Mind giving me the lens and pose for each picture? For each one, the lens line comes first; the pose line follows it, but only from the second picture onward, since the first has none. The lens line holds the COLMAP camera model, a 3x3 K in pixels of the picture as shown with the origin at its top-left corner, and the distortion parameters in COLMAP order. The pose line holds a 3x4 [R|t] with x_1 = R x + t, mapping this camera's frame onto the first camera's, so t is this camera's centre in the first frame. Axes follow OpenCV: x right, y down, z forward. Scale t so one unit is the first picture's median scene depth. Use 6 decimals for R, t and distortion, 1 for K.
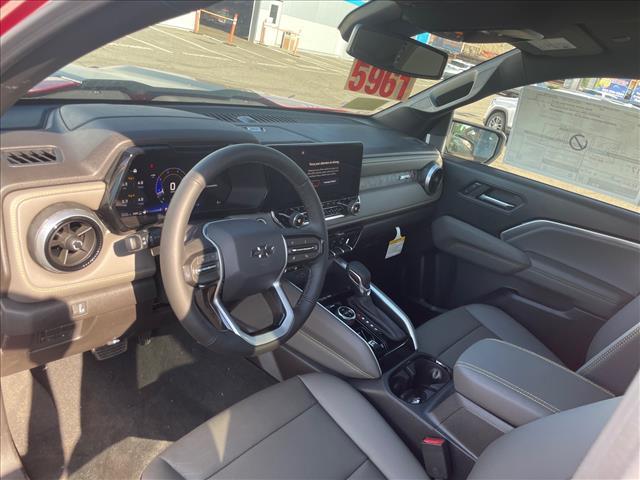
lens RADIAL K [[489.6, 0, 327.1], [0, 489.6, 238.0], [0, 0, 1]] dist [0.072775, -0.098096]
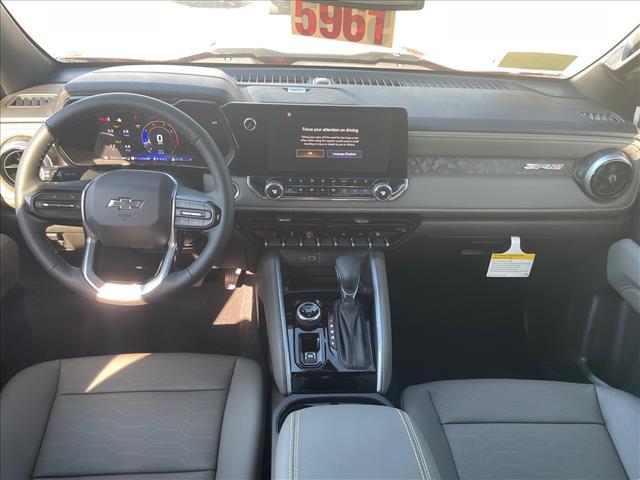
lens RADIAL K [[494.1, 0, 323.7], [0, 494.1, 232.8], [0, 0, 1]] dist [0.025986, -0.006629]
pose [[0.680451, 0.200023, -0.704966, 0.607797], [-0.185710, 0.977690, 0.098152, -0.062477], [0.708871, 0.064132, 0.702417, 0.416385]]
